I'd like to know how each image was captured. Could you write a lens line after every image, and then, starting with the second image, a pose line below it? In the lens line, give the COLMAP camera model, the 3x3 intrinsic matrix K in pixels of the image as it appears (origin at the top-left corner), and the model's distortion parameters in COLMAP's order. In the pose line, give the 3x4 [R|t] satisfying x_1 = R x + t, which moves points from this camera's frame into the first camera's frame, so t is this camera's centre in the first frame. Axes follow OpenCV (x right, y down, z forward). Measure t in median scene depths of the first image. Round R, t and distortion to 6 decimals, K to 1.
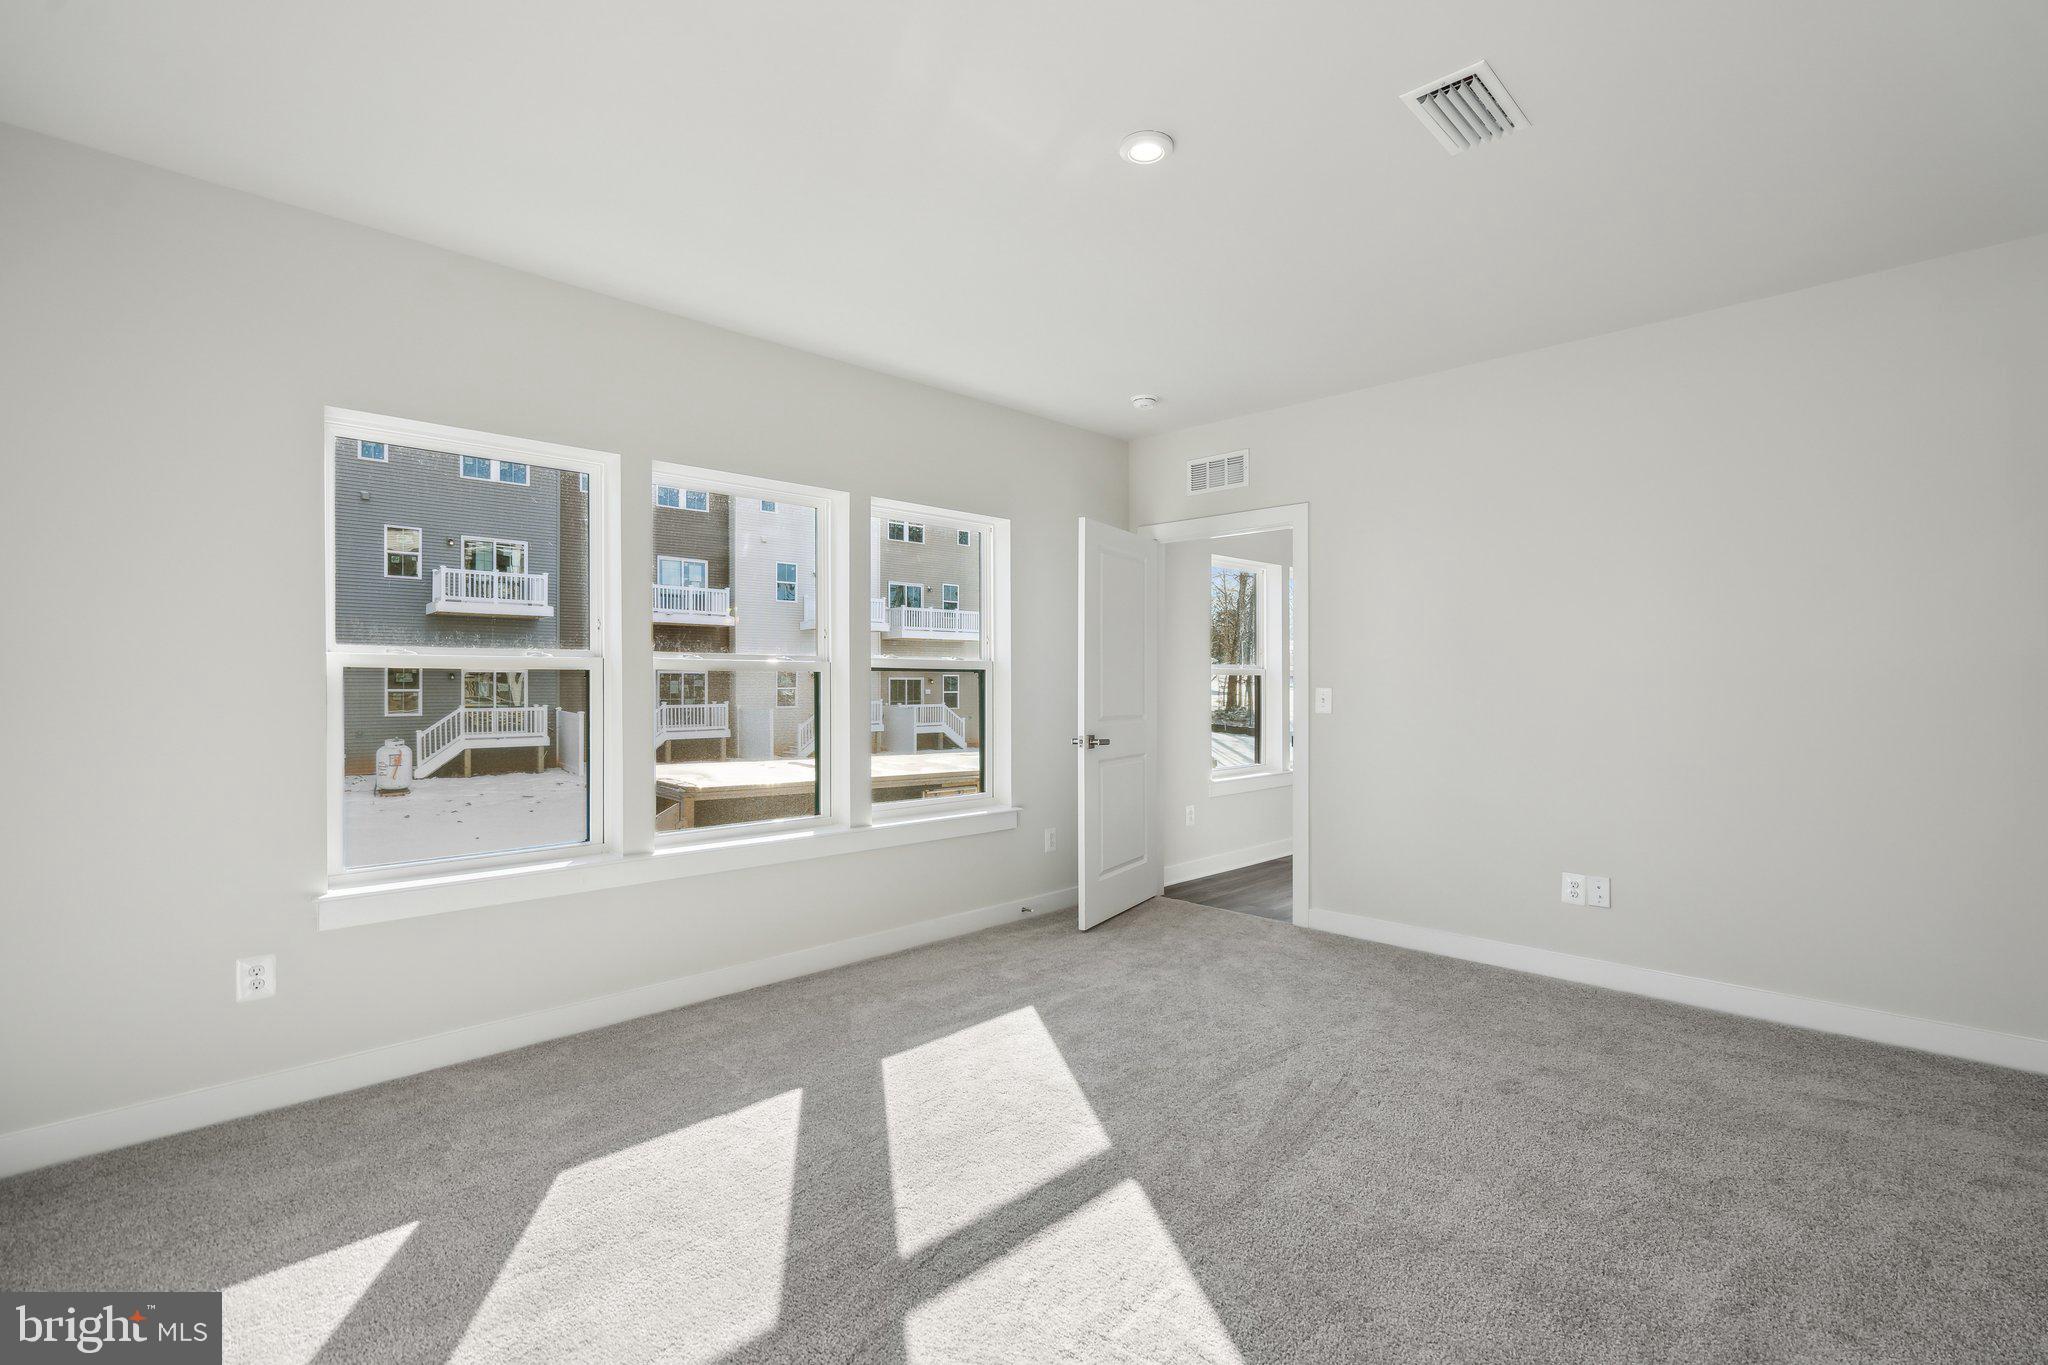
lens RADIAL K [[892.5, 0, 1033.2], [0, 892.5, 678.2], [0, 0, 1]] dist [0.001932, -0.000469]
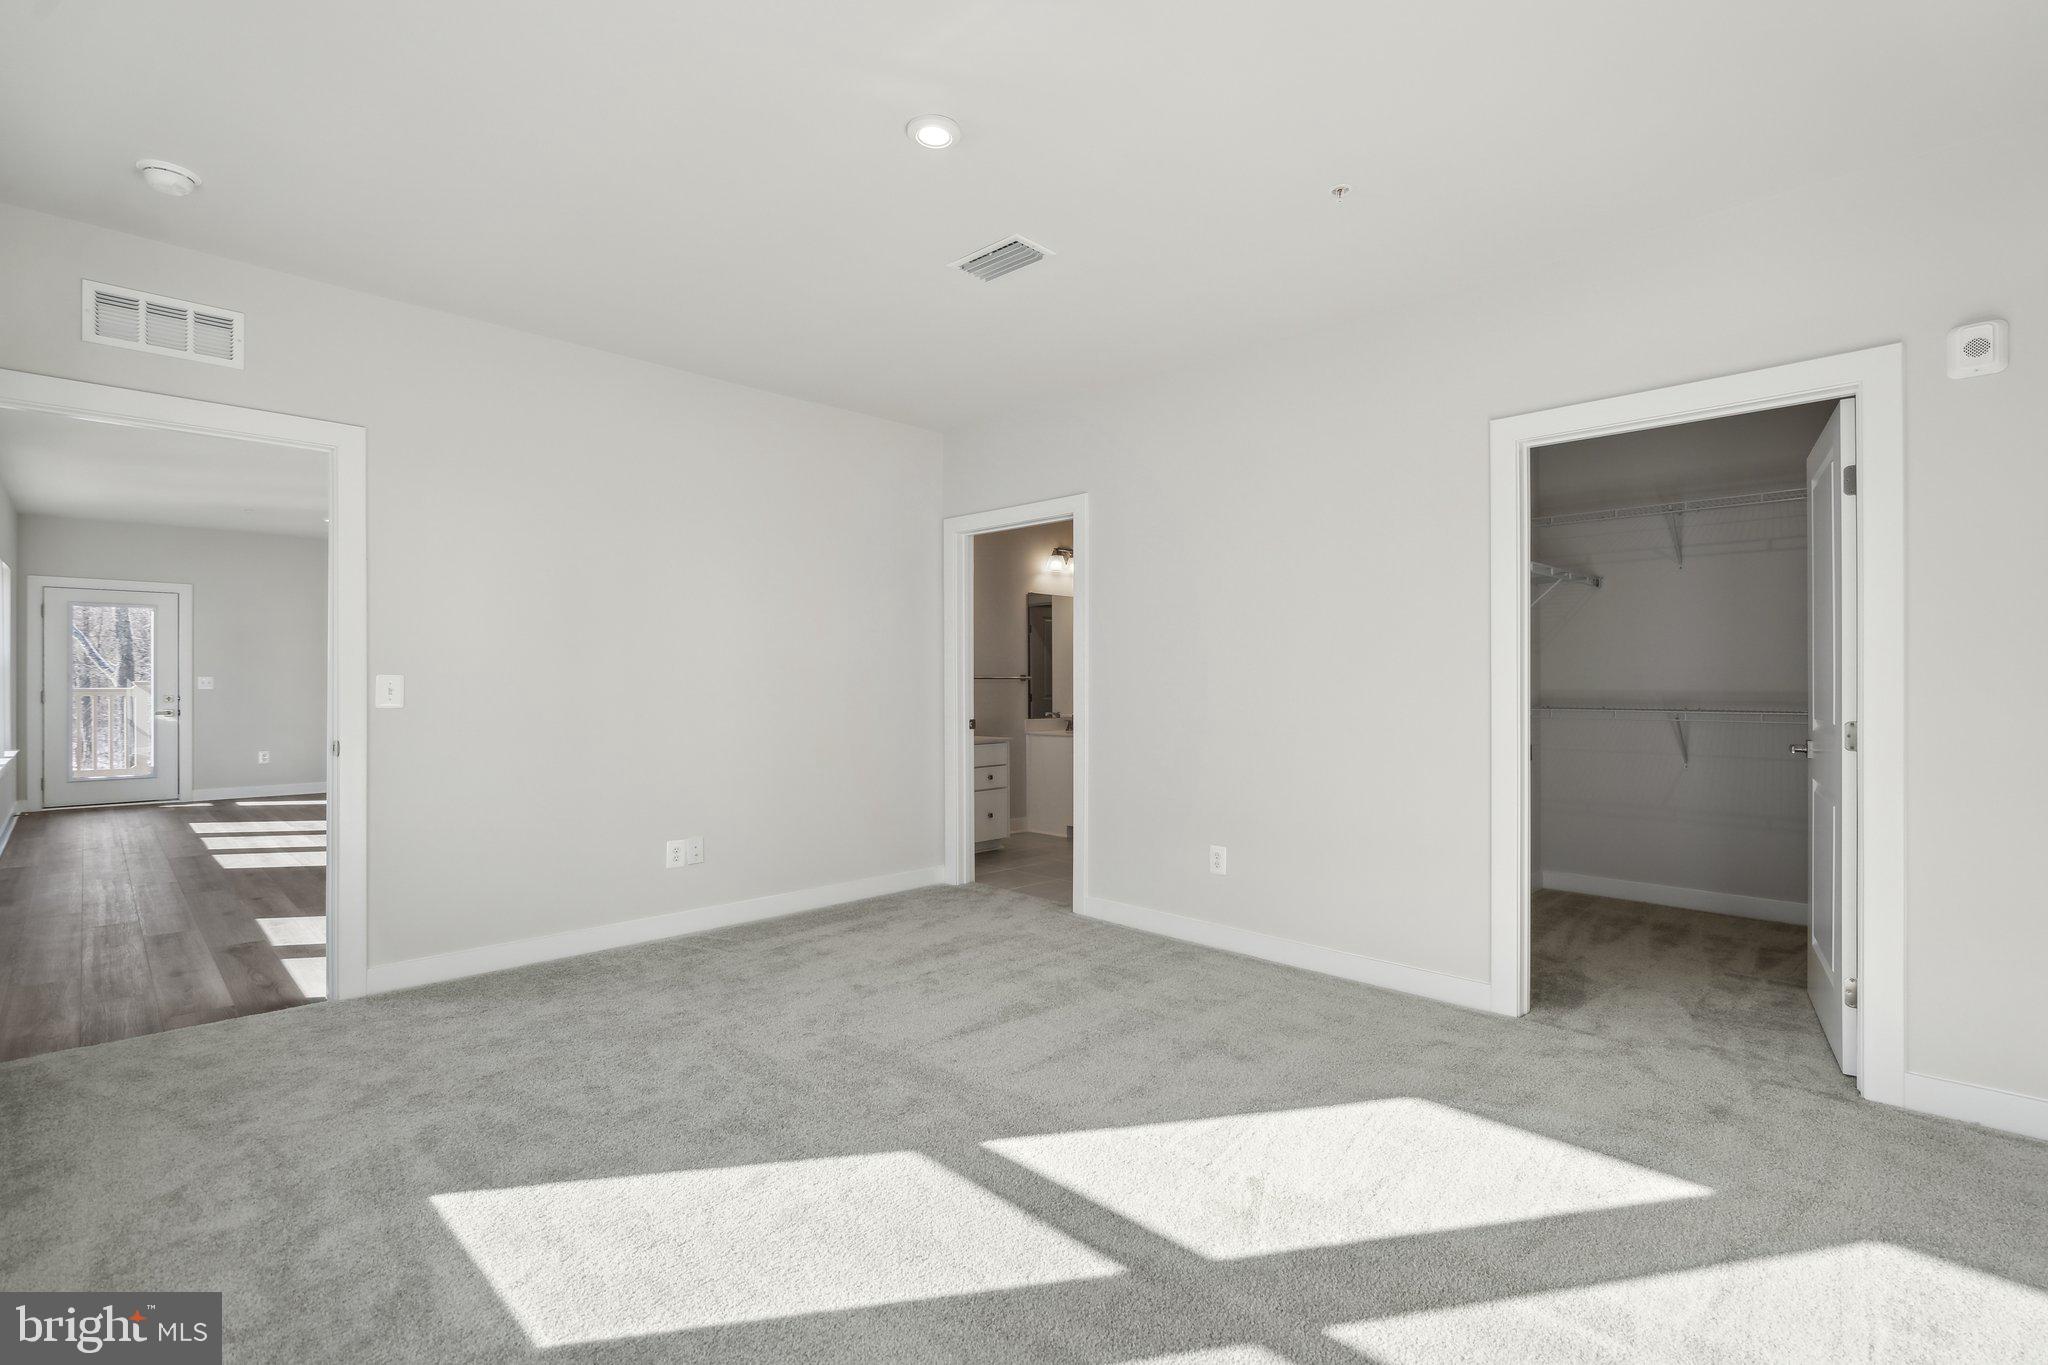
lens RADIAL K [[892.5, 0, 1035.3], [0, 892.5, 679.8], [0, 0, 1]] dist [0.001932, -0.000469]
pose [[0.042679, 0.005017, 0.999076, -0.524976], [-0.013732, 0.999896, -0.004434, 0.013131], [-0.998994, -0.013530, 0.042744, 0.508308]]
